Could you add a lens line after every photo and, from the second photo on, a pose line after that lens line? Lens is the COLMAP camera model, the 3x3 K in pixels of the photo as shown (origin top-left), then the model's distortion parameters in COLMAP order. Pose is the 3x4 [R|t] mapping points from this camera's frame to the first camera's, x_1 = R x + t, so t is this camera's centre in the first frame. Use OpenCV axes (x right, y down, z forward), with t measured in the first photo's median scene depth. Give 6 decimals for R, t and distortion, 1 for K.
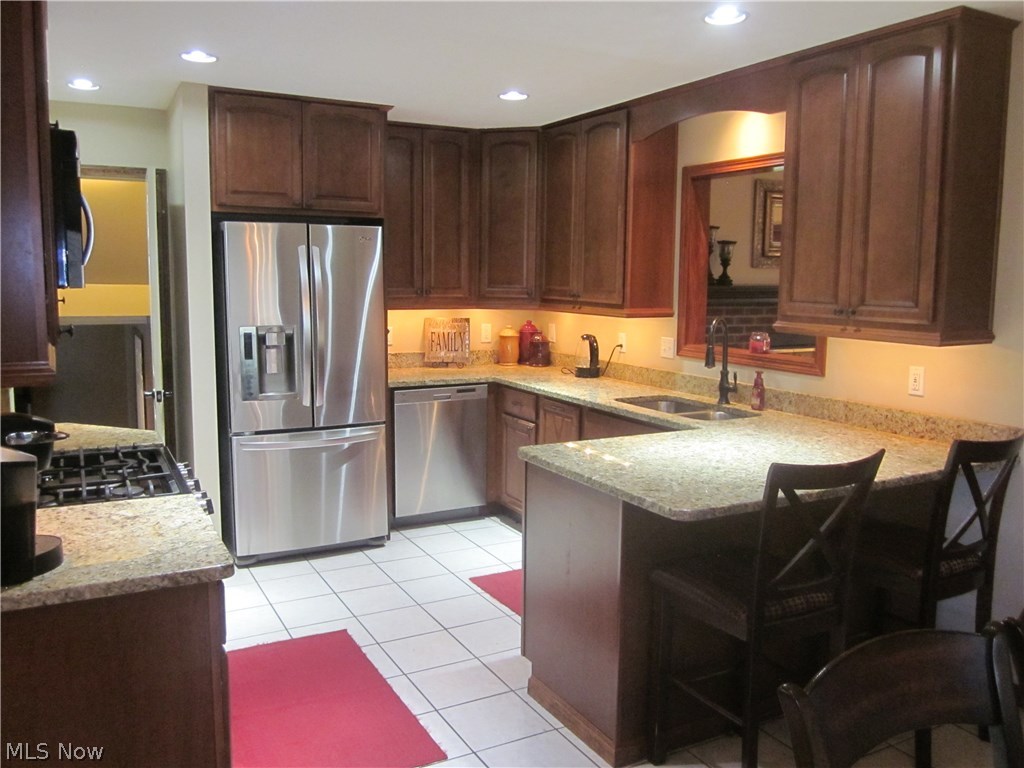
lens RADIAL K [[849.1, 0, 510.0], [0, 849.1, 383.0], [0, 0, 1]] dist [-0.048573, 0.007383]
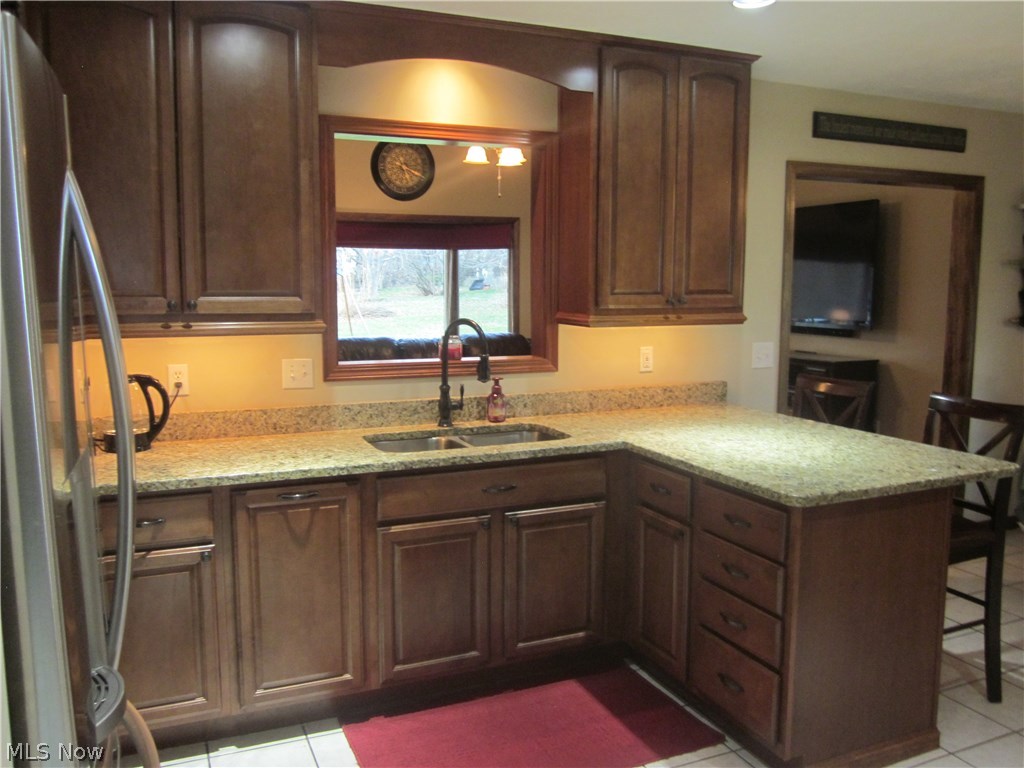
lens RADIAL K [[849.1, 0, 505.4], [0, 849.1, 388.6], [0, 0, 1]] dist [-0.048573, 0.007383]
pose [[0.078481, -0.137672, 0.987364, -0.677273], [0.128007, 0.983612, 0.126974, -0.134304], [-0.988663, 0.116425, 0.094817, 1.081517]]
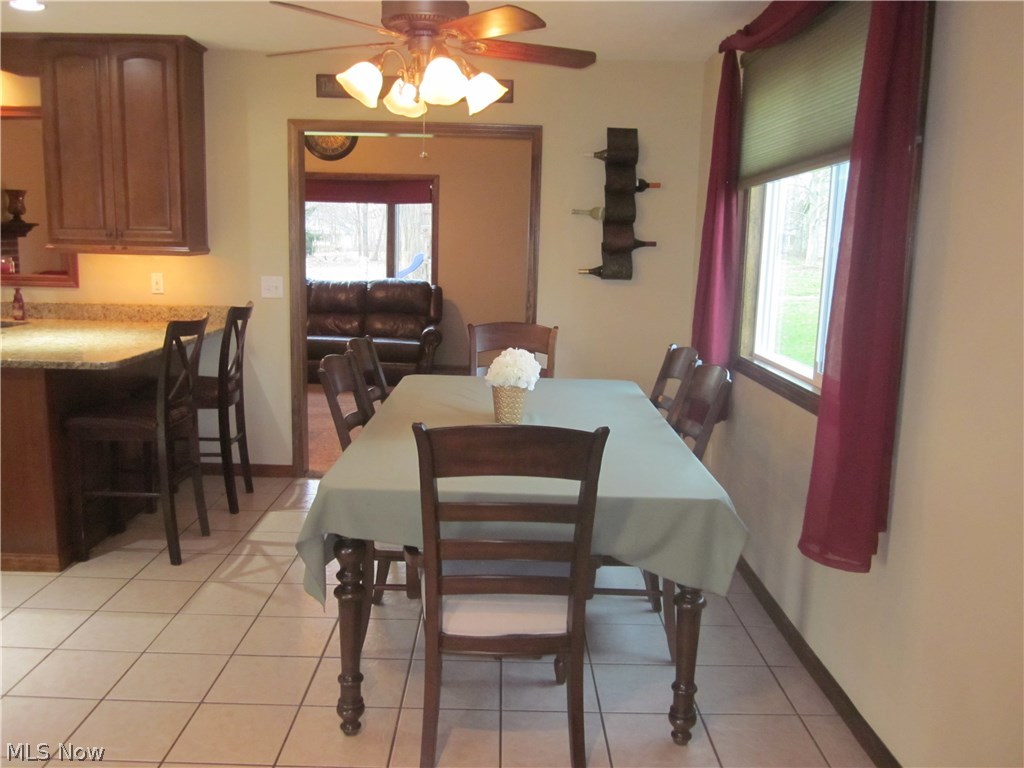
lens RADIAL K [[849.1, 0, 511.8], [0, 849.1, 385.7], [0, 0, 1]] dist [-0.048573, 0.007383]
pose [[0.464099, -0.146565, 0.873574, -0.523311], [0.088035, 0.988965, 0.119155, 0.052560], [-0.881398, 0.021605, 0.471880, -0.217735]]
